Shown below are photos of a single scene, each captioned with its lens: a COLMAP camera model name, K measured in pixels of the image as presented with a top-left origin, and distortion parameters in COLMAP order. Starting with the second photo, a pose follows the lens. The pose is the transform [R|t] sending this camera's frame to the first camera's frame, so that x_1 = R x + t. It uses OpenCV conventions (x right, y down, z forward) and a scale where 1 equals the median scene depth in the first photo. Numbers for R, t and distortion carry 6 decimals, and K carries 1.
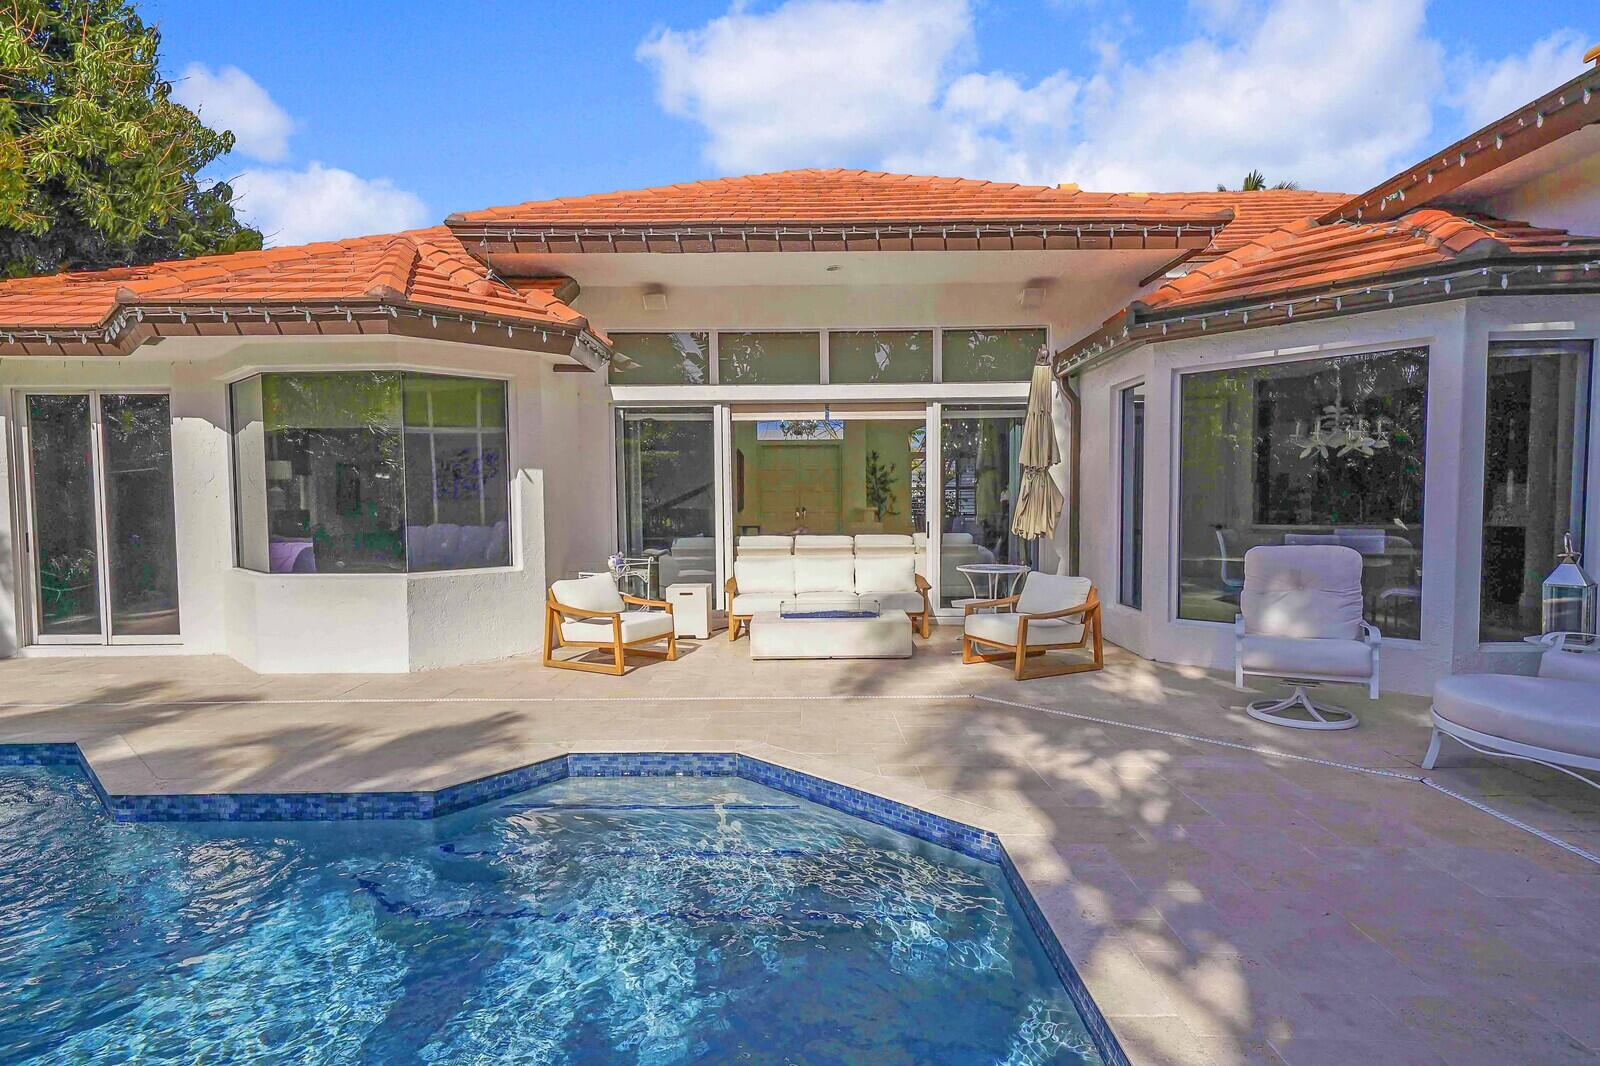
lens RADIAL K [[822.2, 0, 800.0], [0, 822.2, 533.0], [0, 0, 1]] dist [0.007009, 0.000349]
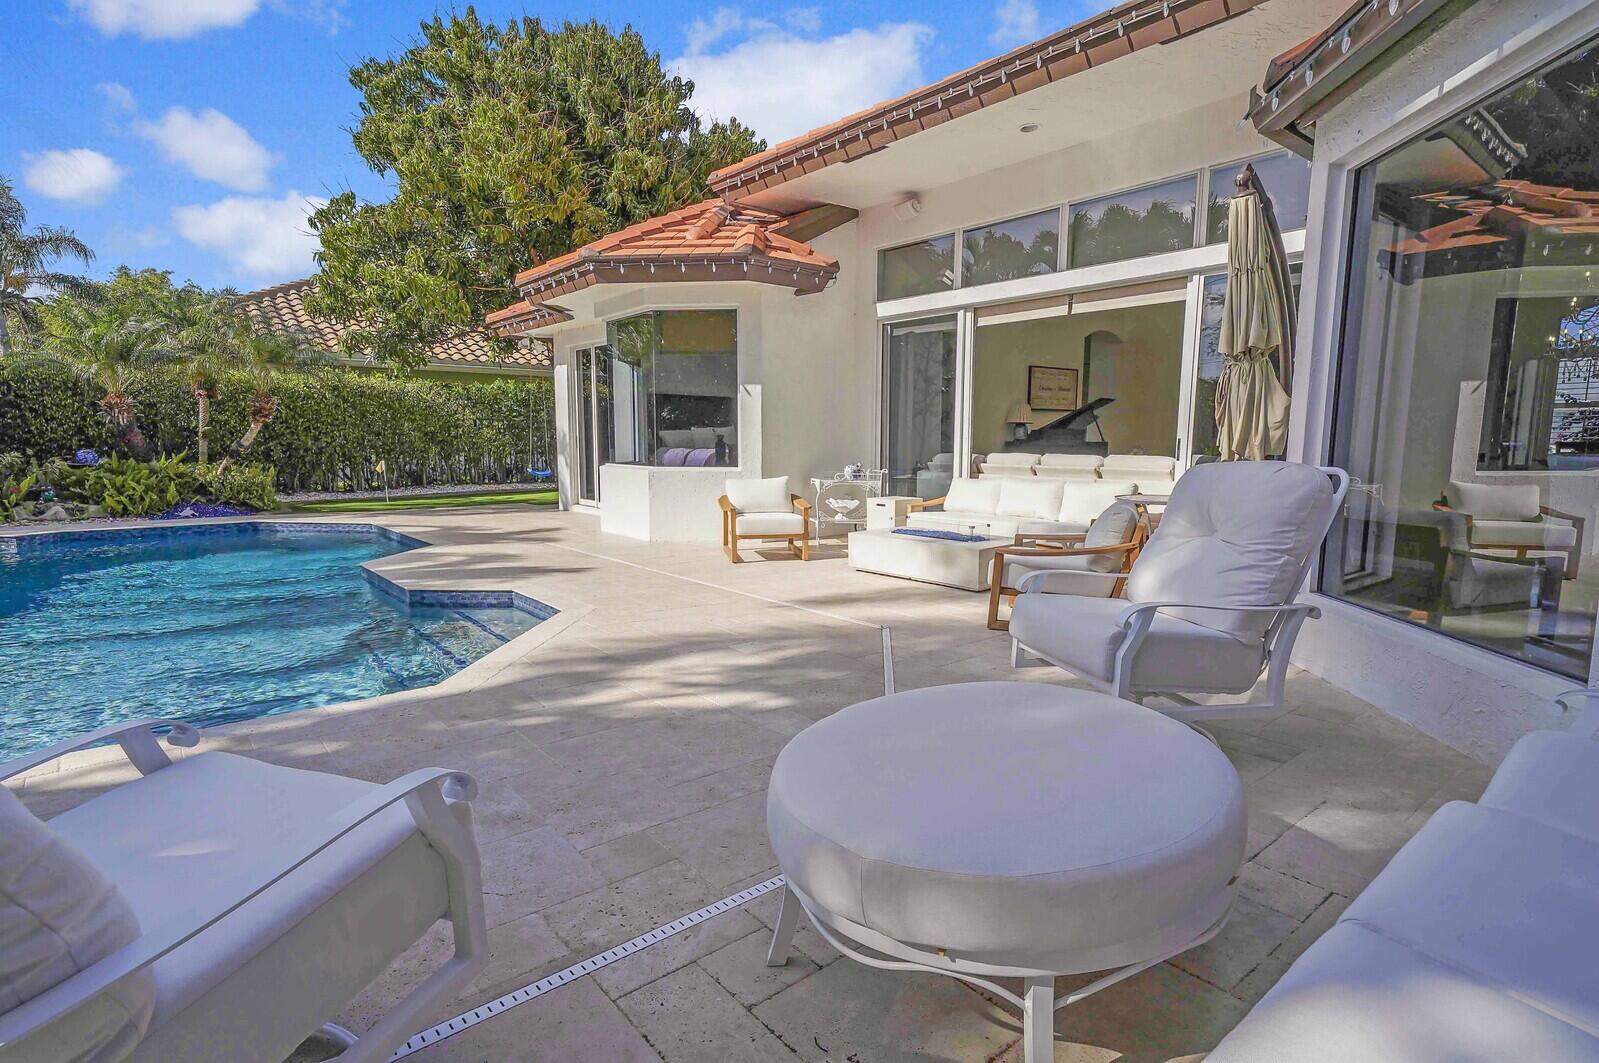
lens RADIAL K [[810.7, 0, 799.5], [0, 810.7, 531.5], [0, 0, 1]] dist [0.012118, -0.000273]
pose [[0.644036, 0.099965, -0.758436, 0.528795], [-0.039916, 0.994466, 0.097180, 0.012855], [0.763953, -0.032313, 0.644462, 0.264510]]
